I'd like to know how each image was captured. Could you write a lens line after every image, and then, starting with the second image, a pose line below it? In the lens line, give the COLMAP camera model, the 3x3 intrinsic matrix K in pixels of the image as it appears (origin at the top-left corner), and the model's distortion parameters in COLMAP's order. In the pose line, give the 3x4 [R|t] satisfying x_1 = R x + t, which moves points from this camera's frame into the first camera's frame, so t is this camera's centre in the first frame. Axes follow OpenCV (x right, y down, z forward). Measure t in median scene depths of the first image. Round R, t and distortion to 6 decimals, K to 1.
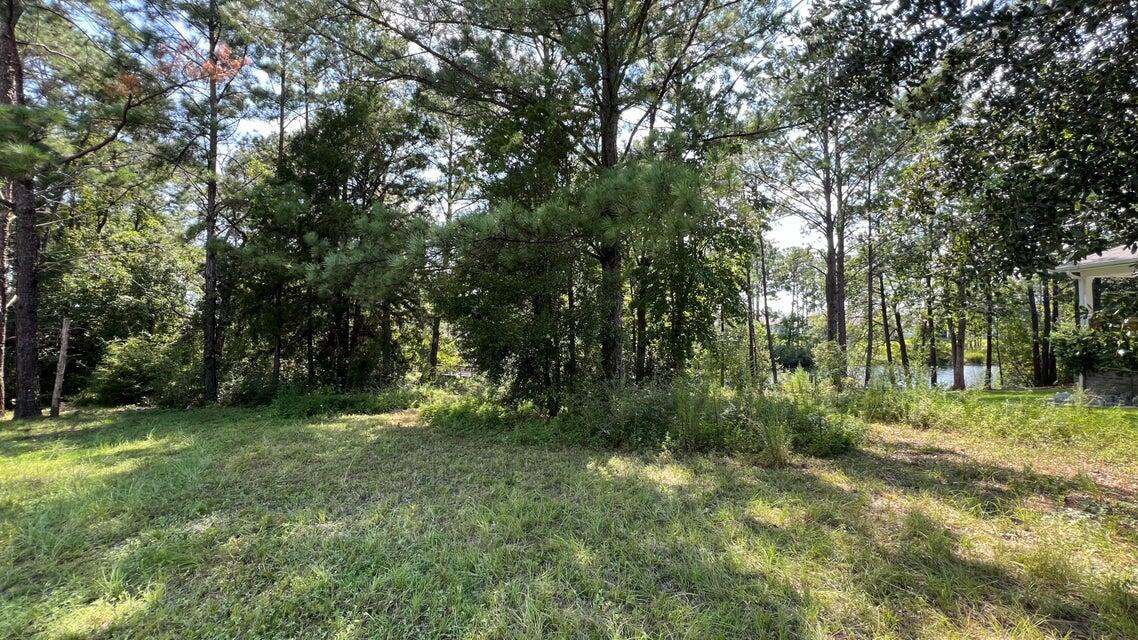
lens RADIAL K [[460.6, 0, 569.0], [0, 460.6, 320.0], [0, 0, 1]] dist [0.000049, 0.005347]
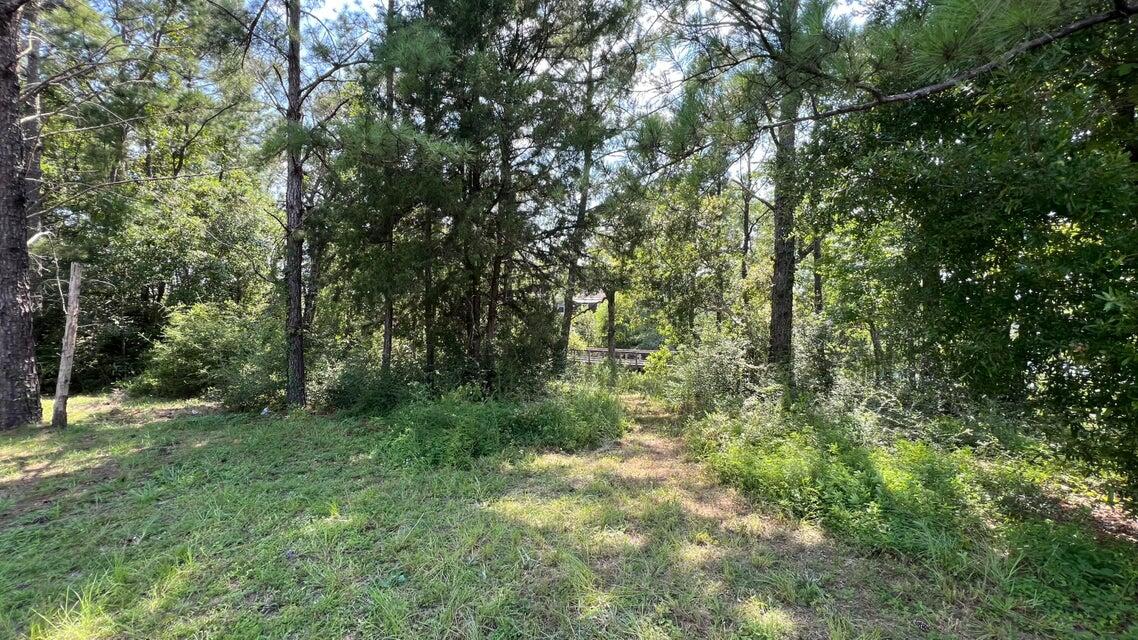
lens RADIAL K [[460.6, 0, 569.0], [0, 460.6, 320.0], [0, 0, 1]] dist [0.000049, 0.005347]
pose [[0.990638, 0.017336, -0.135413, -0.283106], [-0.011867, 0.999085, 0.041094, 0.029047], [0.136001, -0.039102, 0.989937, 0.376965]]
